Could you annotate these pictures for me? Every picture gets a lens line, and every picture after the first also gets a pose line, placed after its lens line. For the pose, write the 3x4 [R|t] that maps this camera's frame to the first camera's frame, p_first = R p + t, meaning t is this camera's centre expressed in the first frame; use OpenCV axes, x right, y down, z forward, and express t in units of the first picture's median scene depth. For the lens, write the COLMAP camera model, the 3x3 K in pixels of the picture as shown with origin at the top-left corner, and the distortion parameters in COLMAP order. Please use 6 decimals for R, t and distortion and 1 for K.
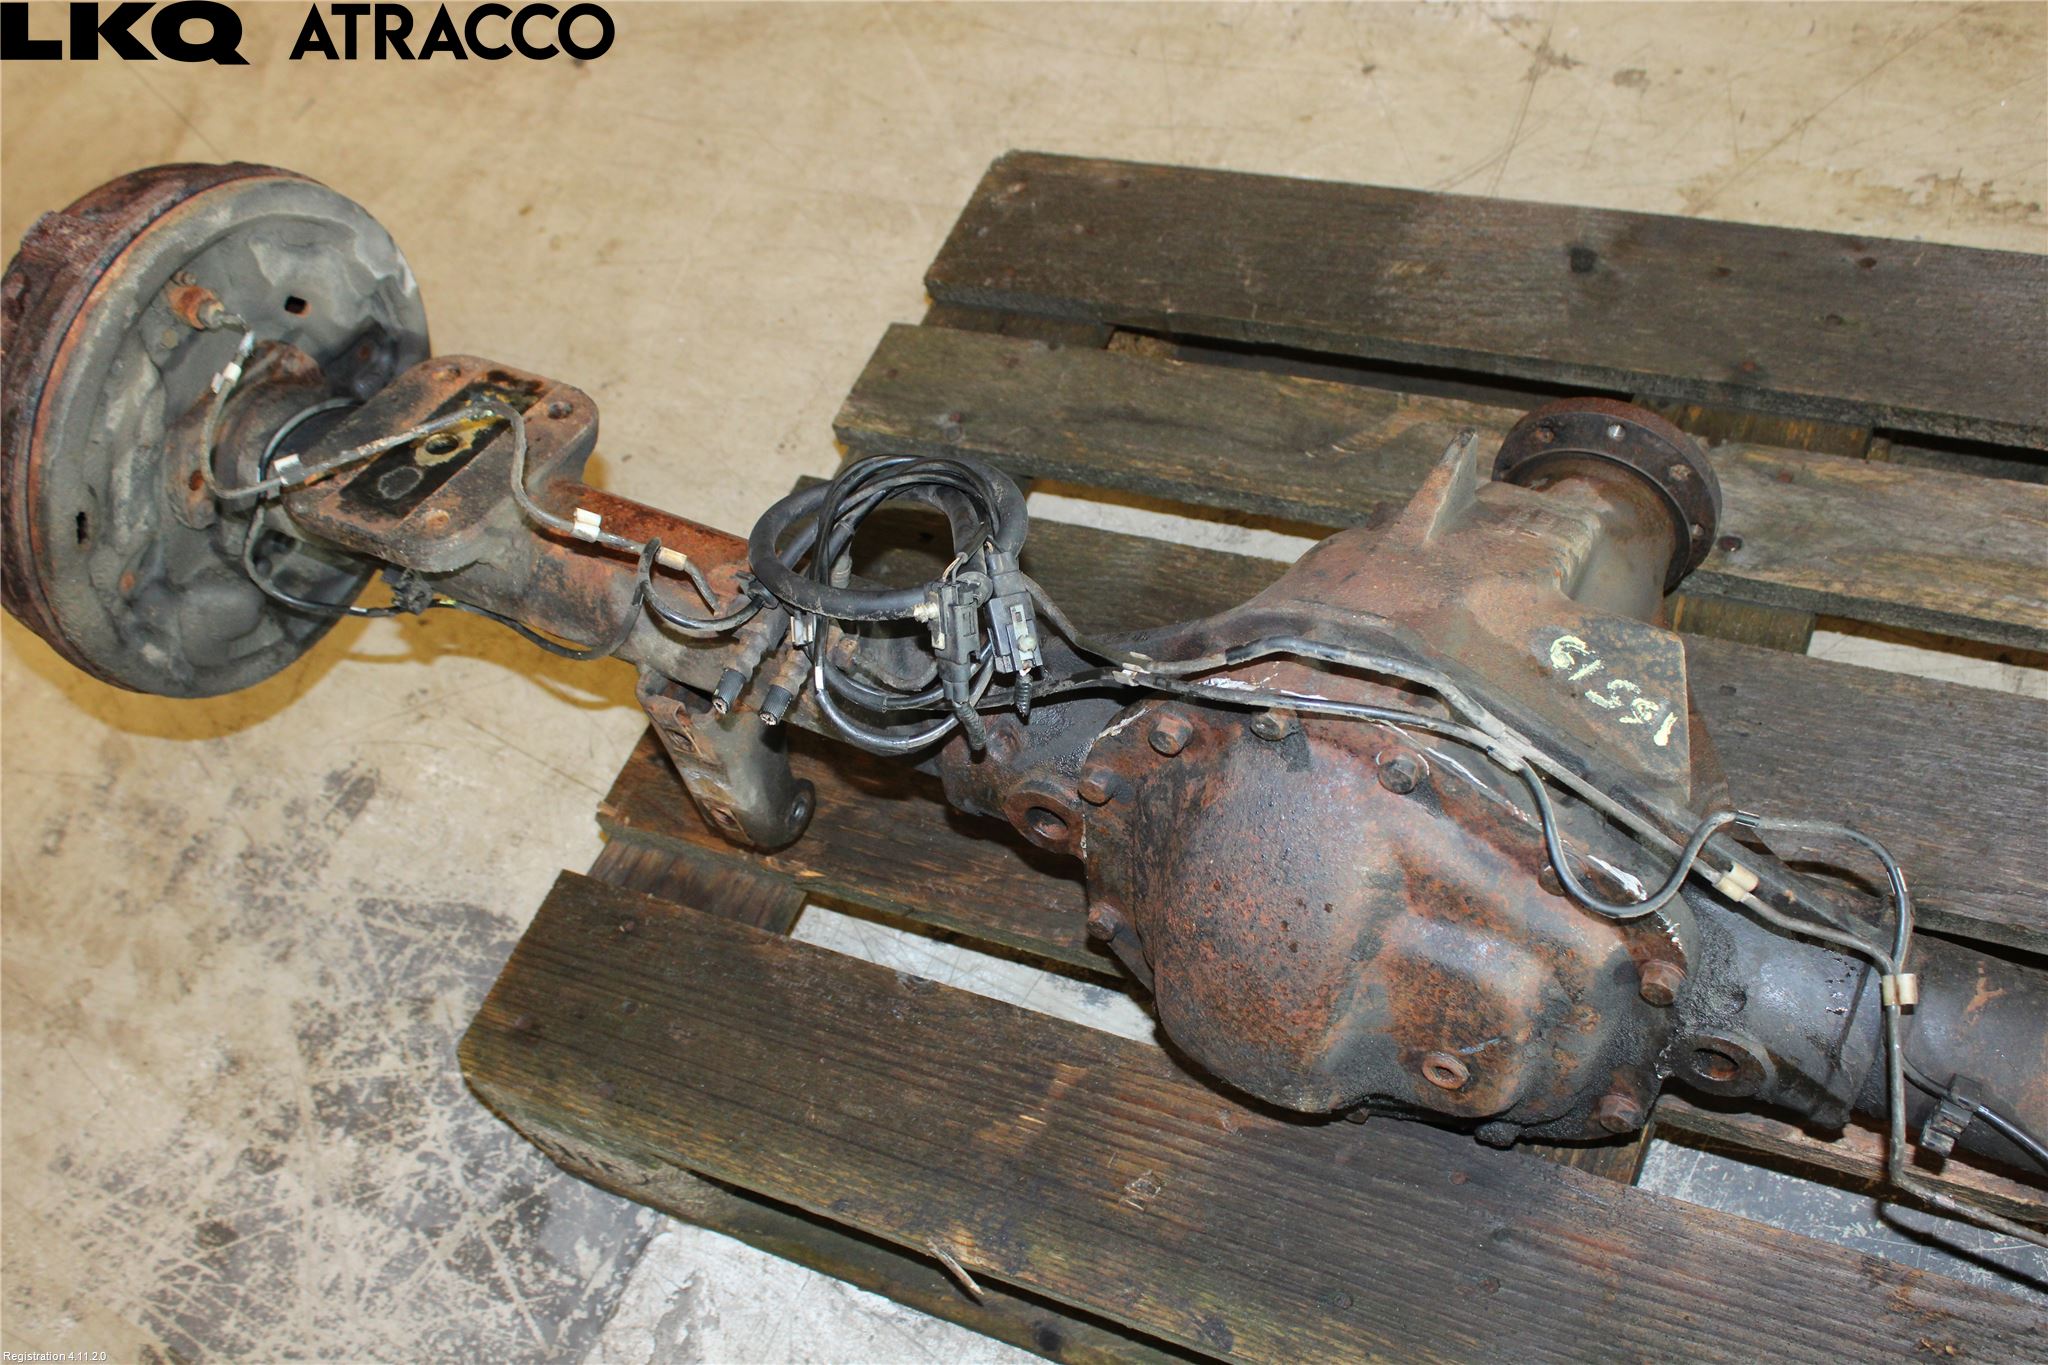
lens RADIAL K [[2098.1, 0, 1024.0], [0, 2098.1, 682.5], [0, 0, 1]] dist [-0.127171, 0.110749]
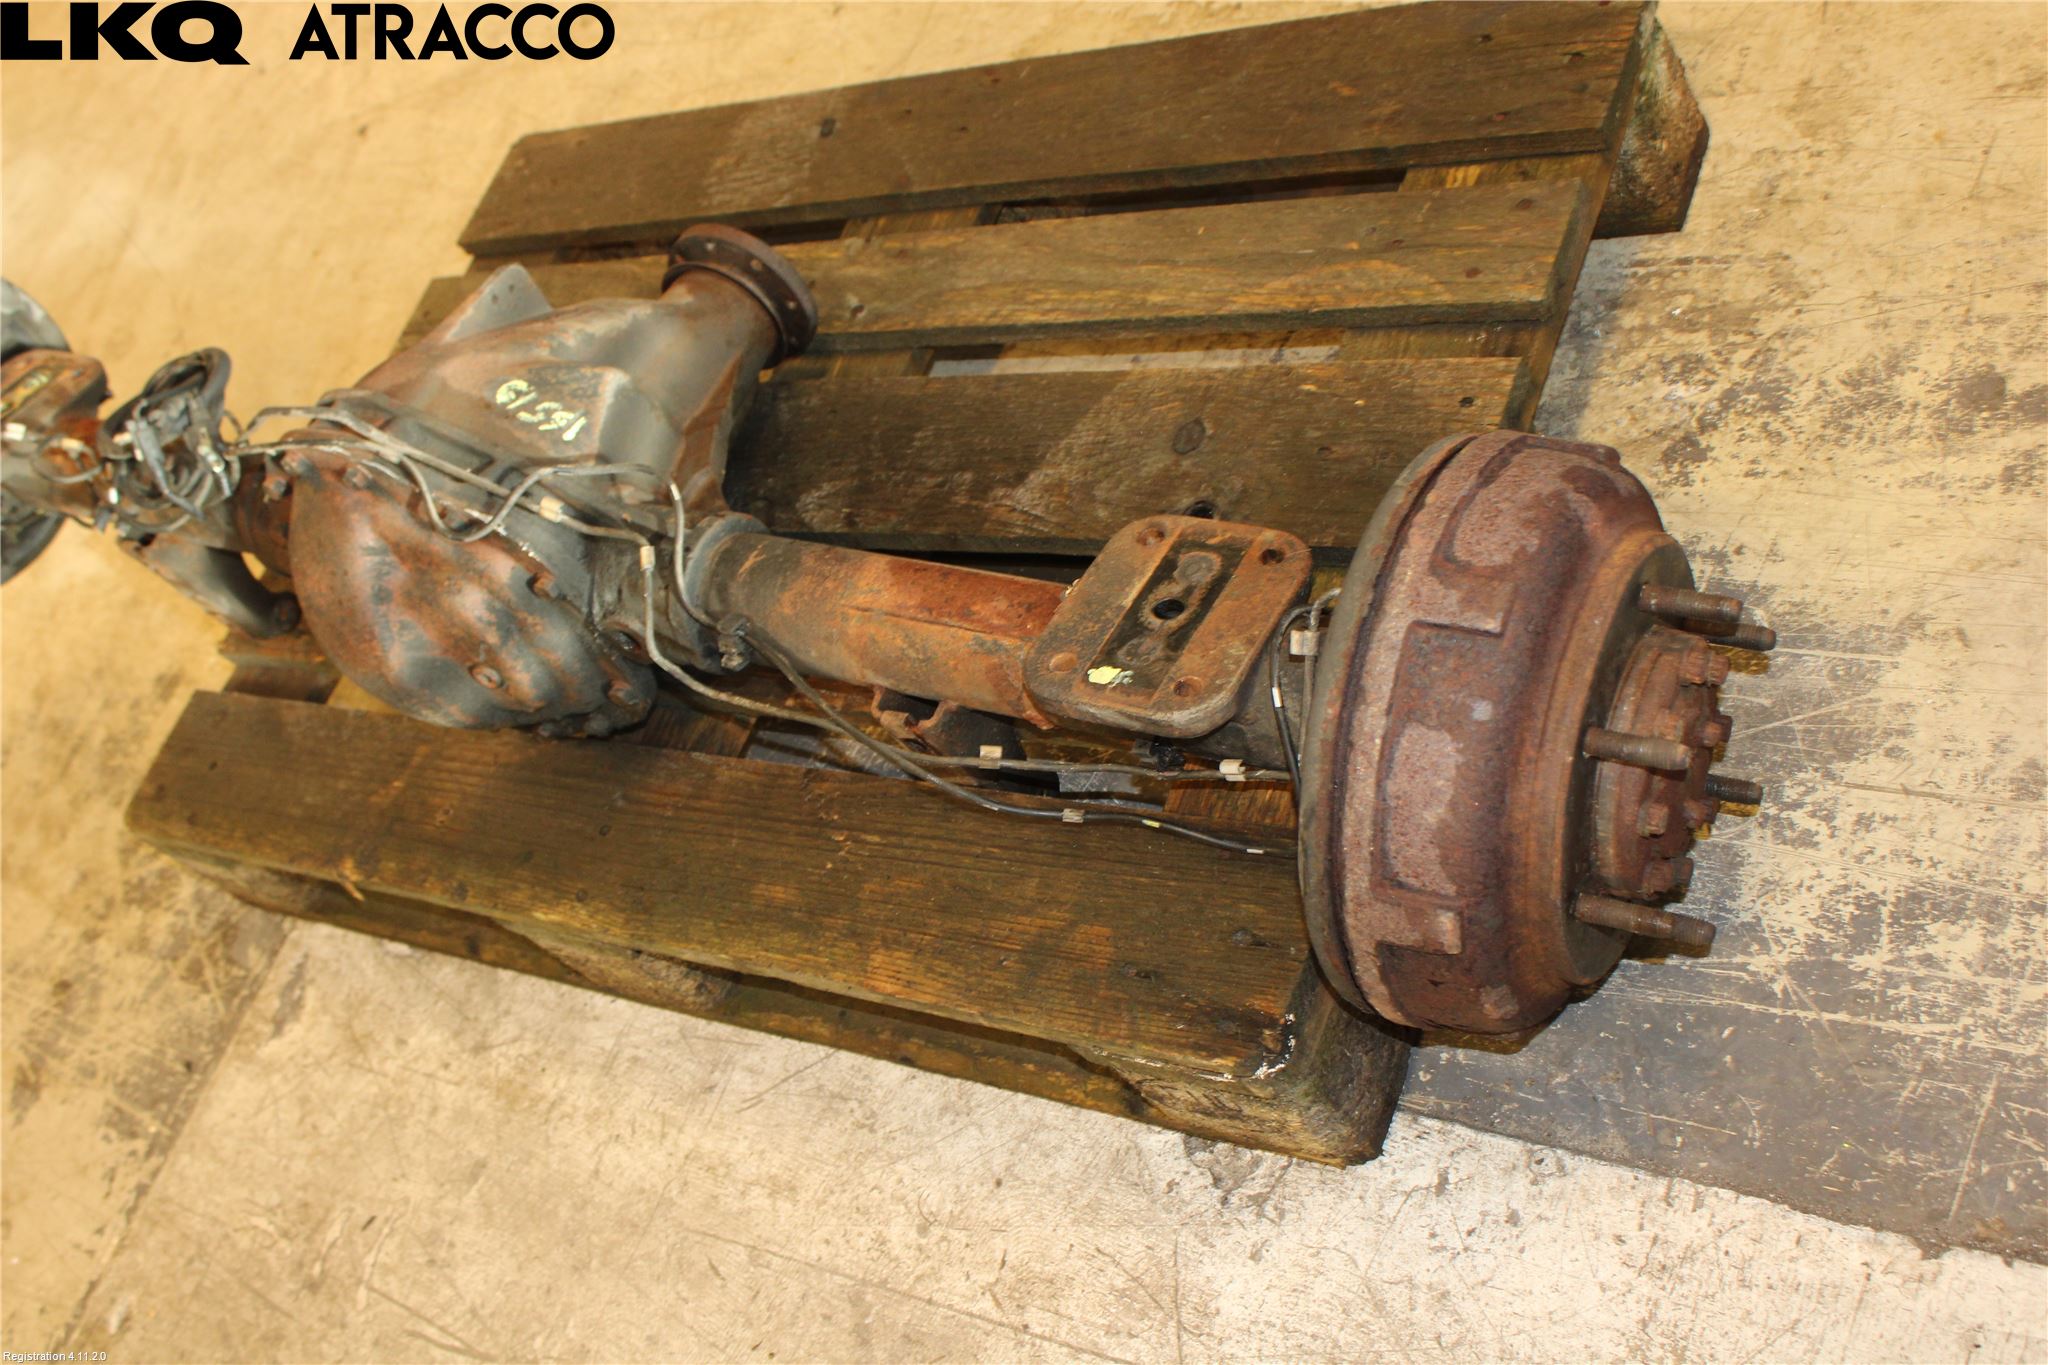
lens RADIAL K [[2098.1, 0, 1024.0], [0, 2098.1, 682.5], [0, 0, 1]] dist [-0.127171, 0.110749]
pose [[0.967997, -0.149812, -0.201343, 0.613541], [0.150244, 0.988560, -0.013220, 0.186276], [0.201021, -0.017453, 0.979431, -0.287318]]
